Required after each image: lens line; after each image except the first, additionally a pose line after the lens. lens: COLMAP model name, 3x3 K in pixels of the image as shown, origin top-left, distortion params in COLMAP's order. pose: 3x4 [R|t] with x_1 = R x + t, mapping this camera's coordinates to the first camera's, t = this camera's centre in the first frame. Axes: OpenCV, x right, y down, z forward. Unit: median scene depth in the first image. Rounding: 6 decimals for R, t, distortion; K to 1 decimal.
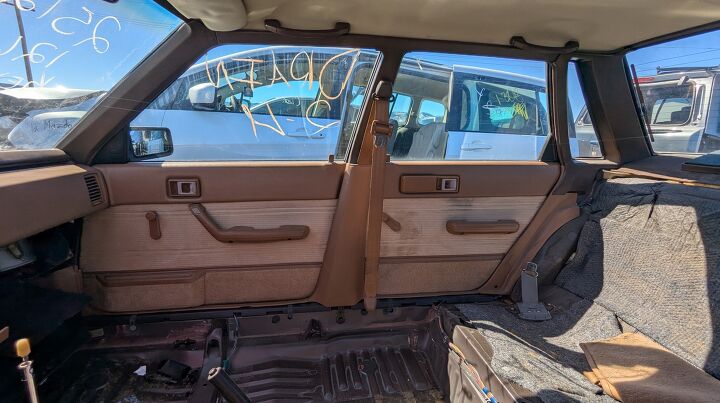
lens RADIAL K [[337.8, 0, 360.0], [0, 337.8, 201.5], [0, 0, 1]] dist [-0.003588, -0.000481]
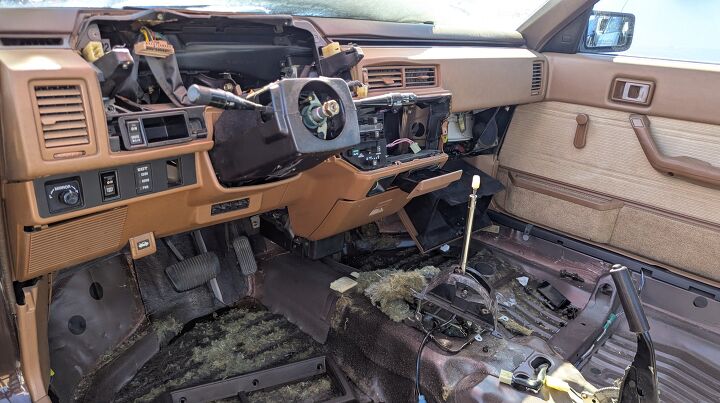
lens RADIAL K [[513.7, 0, 362.8], [0, 513.7, 197.1], [0, 0, 1]] dist [0.053525, -0.049673]
pose [[0.595923, 0.287395, -0.749853, 0.078529], [-0.220194, 0.956456, 0.191587, 0.094095], [0.772263, 0.050942, 0.633257, -0.222883]]
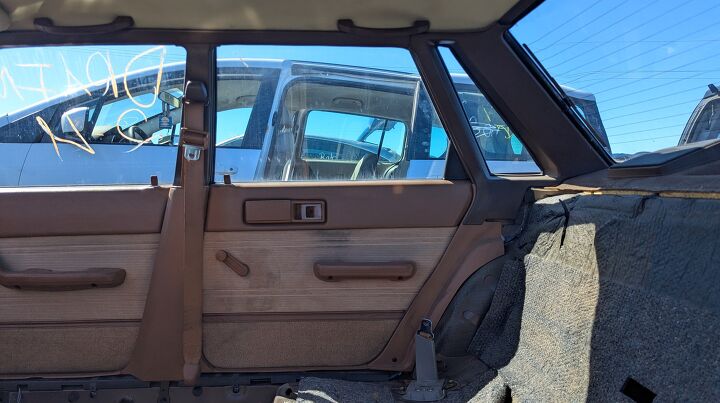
lens RADIAL K [[503.0, 0, 356.3], [0, 503.0, 197.7], [0, 0, 1]] dist [0.011017, -0.001224]
pose [[0.993202, -0.028838, -0.112772, 0.519481], [0.008016, 0.983470, -0.180893, 0.128611], [0.116125, 0.178760, 0.977016, -0.089447]]
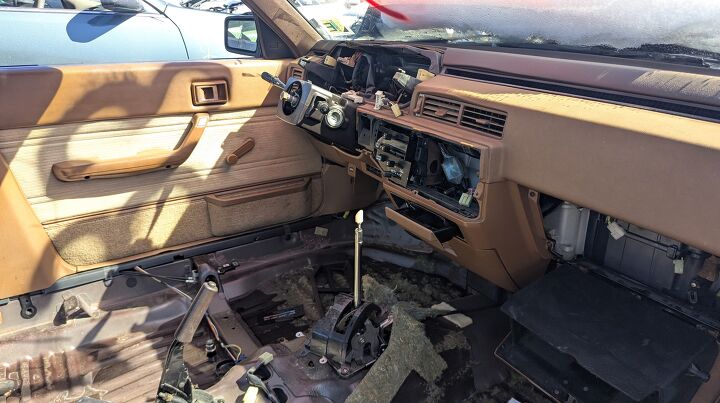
lens RADIAL K [[503.0, 0, 356.3], [0, 503.0, 197.7], [0, 0, 1]] dist [0.011017, -0.001224]
pose [[-0.915269, 0.114470, -0.386237, -0.140183], [-0.112691, 0.847746, 0.518293, -0.229855], [0.386760, 0.517903, -0.763016, 0.996476]]
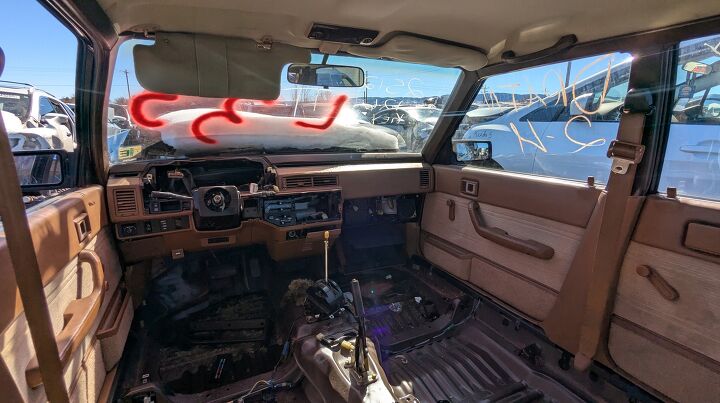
lens RADIAL K [[340.9, 0, 365.4], [0, 340.9, 199.3], [0, 0, 1]] dist [0.002571, 0.000357]
pose [[0.286663, 0.184173, -0.940162, 0.581032], [-0.199676, 0.971282, 0.129387, -0.080882], [0.936992, 0.150637, 0.315206, 0.194493]]
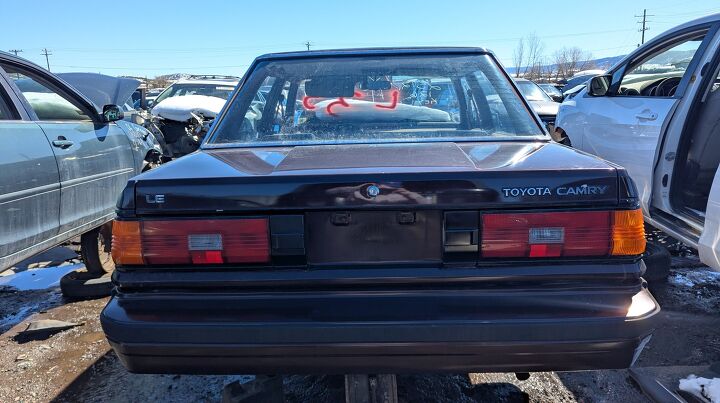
lens RADIAL K [[503.0, 0, 356.3], [0, 503.0, 197.7], [0, 0, 1]] dist [0.011017, -0.001224]
pose [[-0.213834, 0.156668, -0.964225, 2.669047], [-0.187254, 0.962178, 0.197862, -0.184064], [0.958755, 0.222864, -0.176409, 0.898883]]
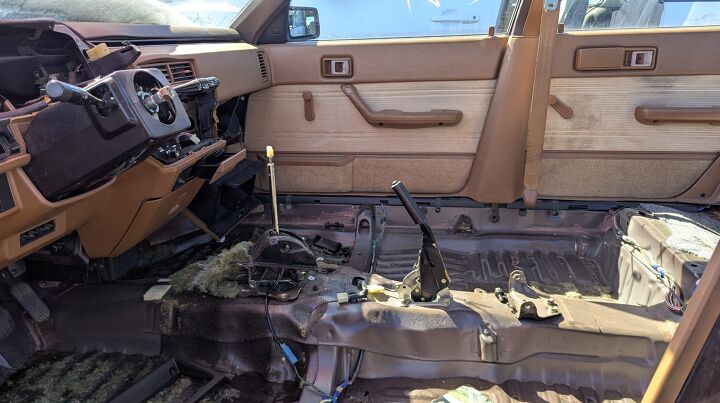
lens RADIAL K [[513.7, 0, 362.8], [0, 513.7, 197.1], [0, 0, 1]] dist [0.053525, -0.049673]
pose [[0.956160, 0.044873, -0.289388, 0.003520], [-0.016644, 0.994920, 0.099281, 0.174512], [0.292373, -0.090111, 0.952049, -0.420129]]
